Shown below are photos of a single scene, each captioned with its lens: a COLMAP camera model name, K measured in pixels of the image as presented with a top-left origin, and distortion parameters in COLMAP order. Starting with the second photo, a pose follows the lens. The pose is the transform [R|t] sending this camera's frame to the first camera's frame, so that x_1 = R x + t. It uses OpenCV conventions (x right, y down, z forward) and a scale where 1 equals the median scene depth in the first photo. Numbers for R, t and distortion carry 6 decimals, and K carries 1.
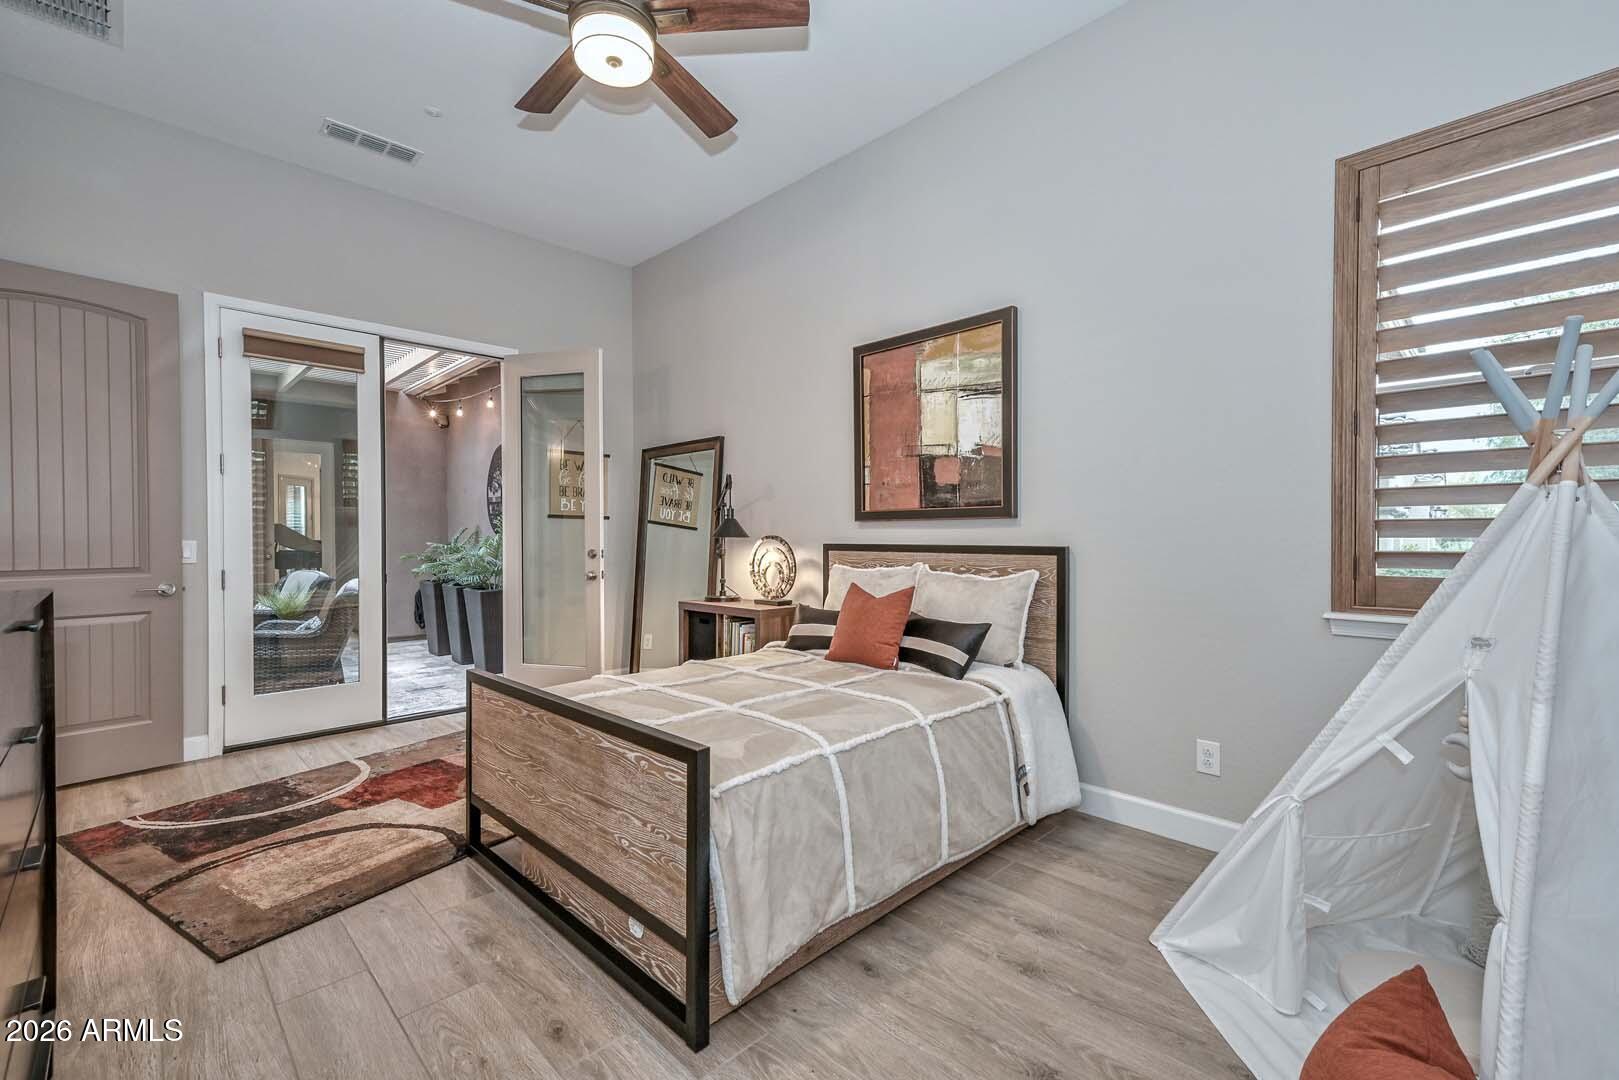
lens RADIAL K [[673.0, 0, 817.4], [0, 673.0, 544.4], [0, 0, 1]] dist [0.001022, 0.000481]
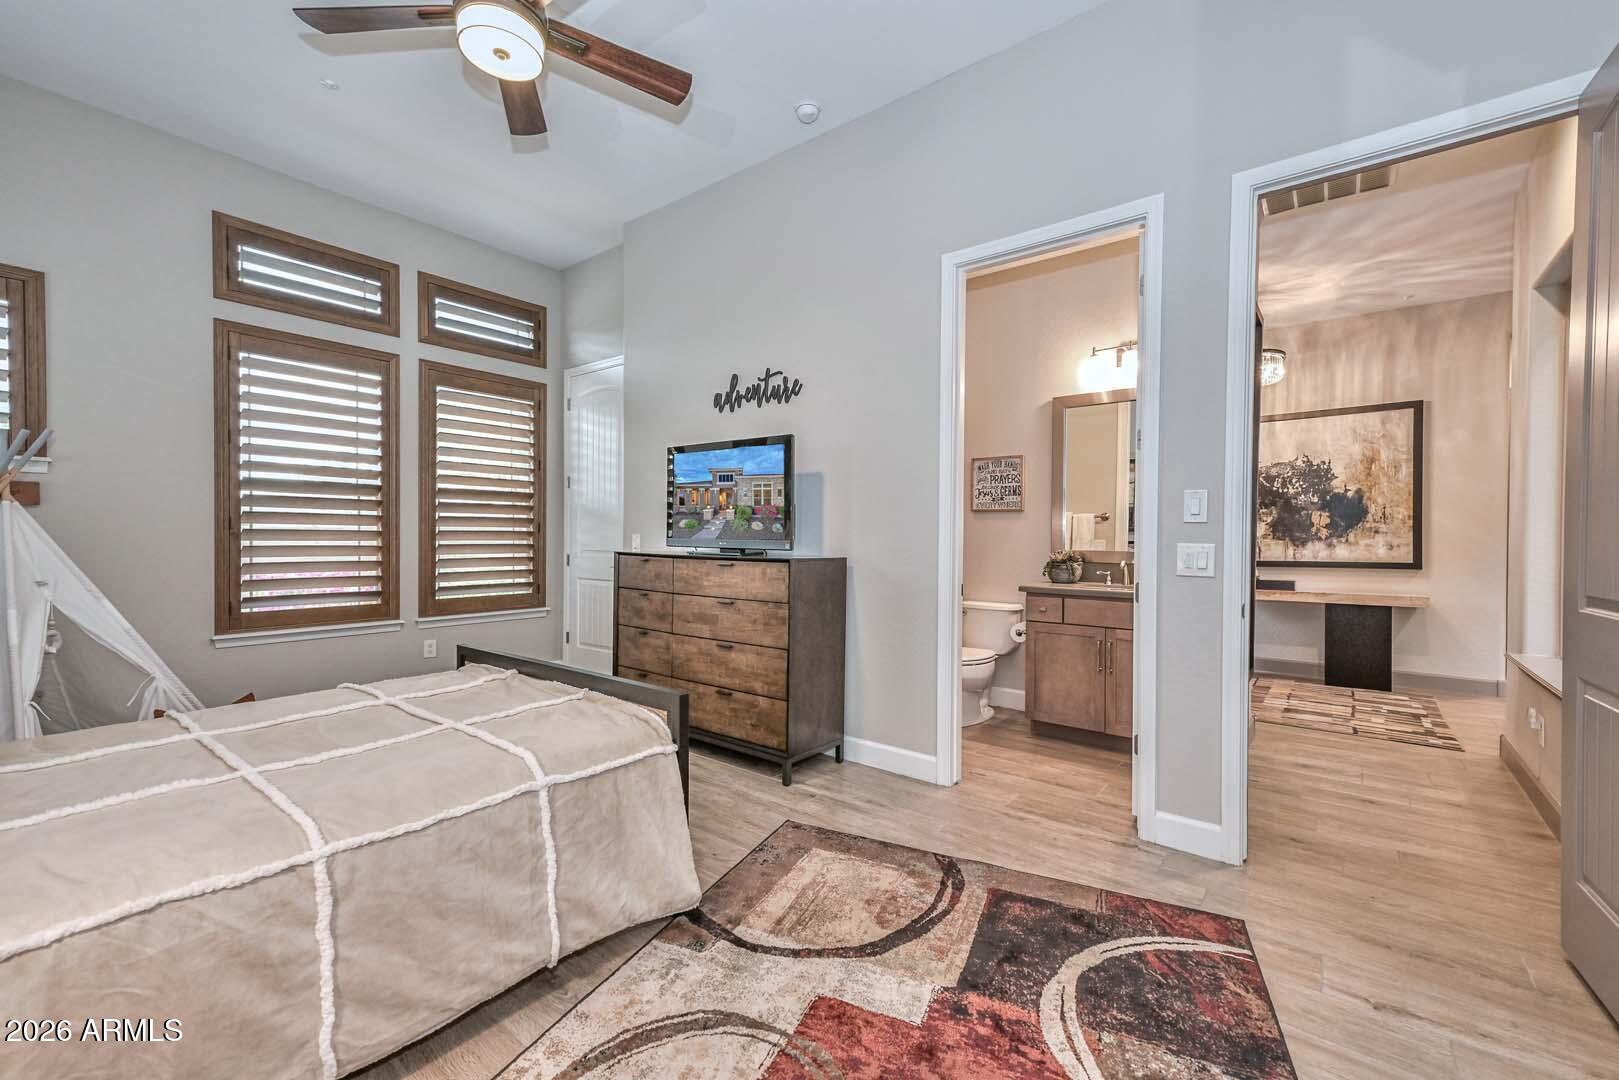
lens RADIAL K [[673.0, 0, 801.3], [0, 673.0, 542.7], [0, 0, 1]] dist [0.001022, 0.000481]
pose [[-0.996149, -0.005102, -0.087529, -0.439086], [-0.007165, 0.999704, 0.023263, -0.014817], [0.087385, 0.023800, -0.995890, 1.377408]]
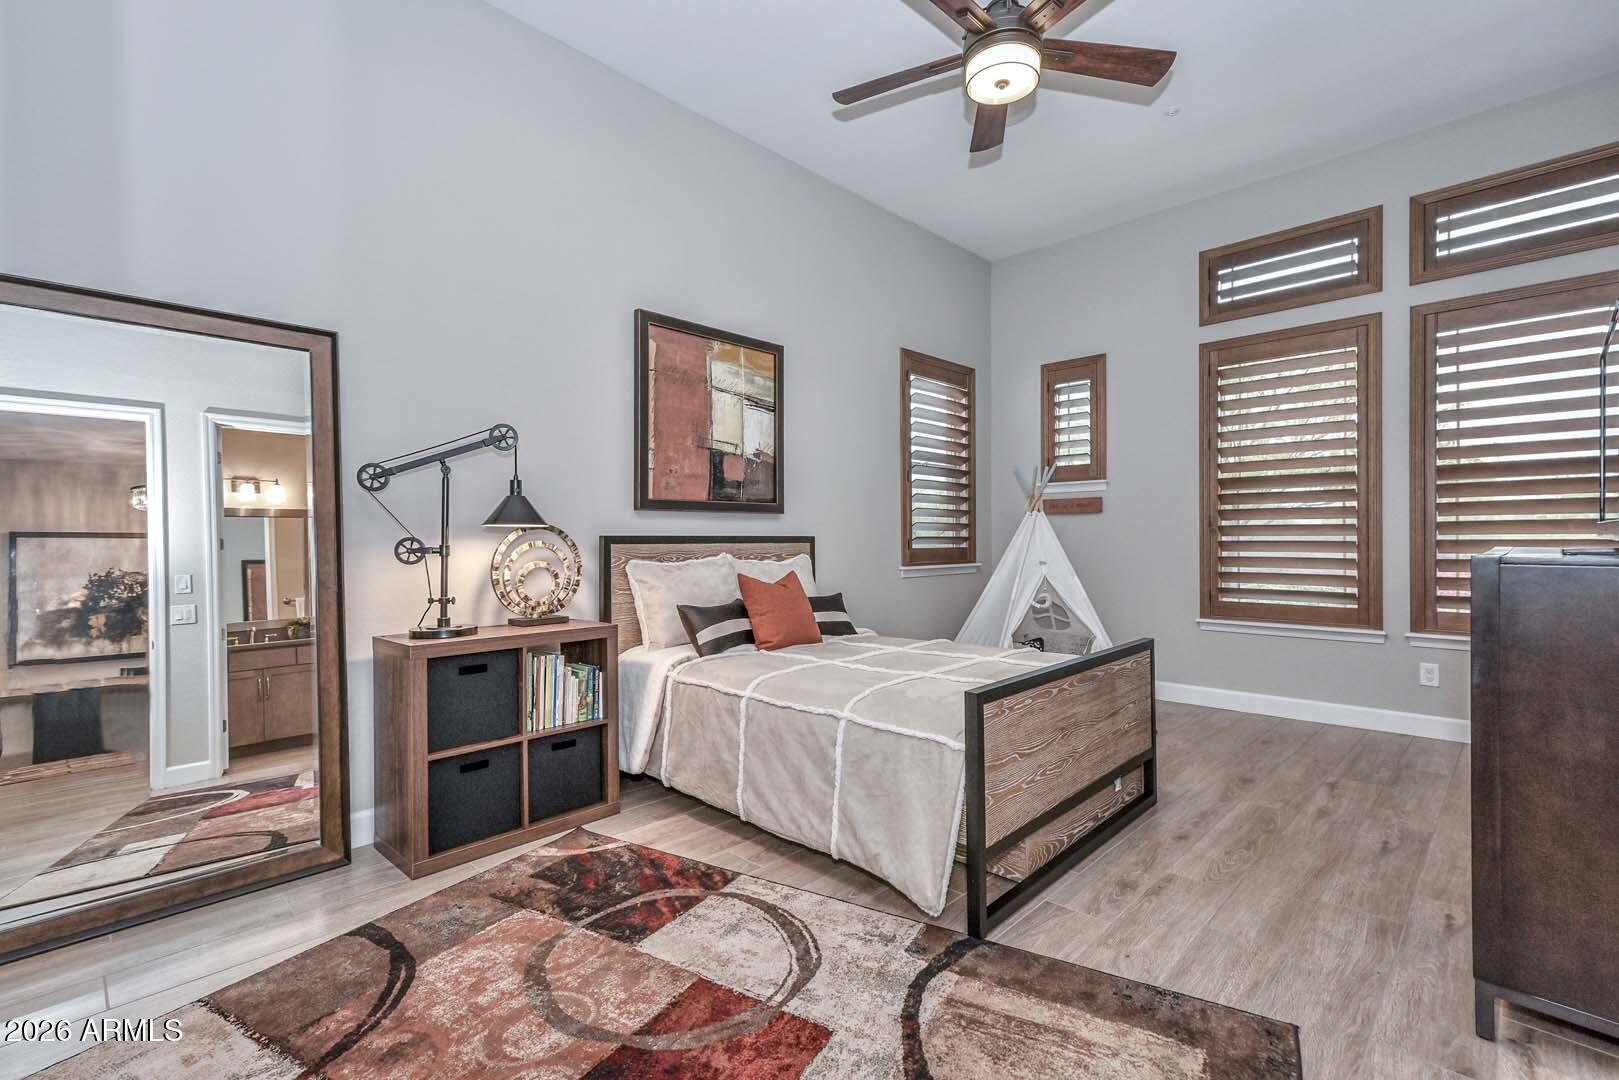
lens RADIAL K [[722.6, 0, 813.4], [0, 722.6, 537.9], [0, 0, 1]] dist [0.004128, 0.000161]
pose [[0.004825, 0.001799, 0.999987, -0.992449], [0.018010, 0.999836, -0.001886, 0.008839], [-0.999826, 0.018019, 0.004792, 0.879732]]
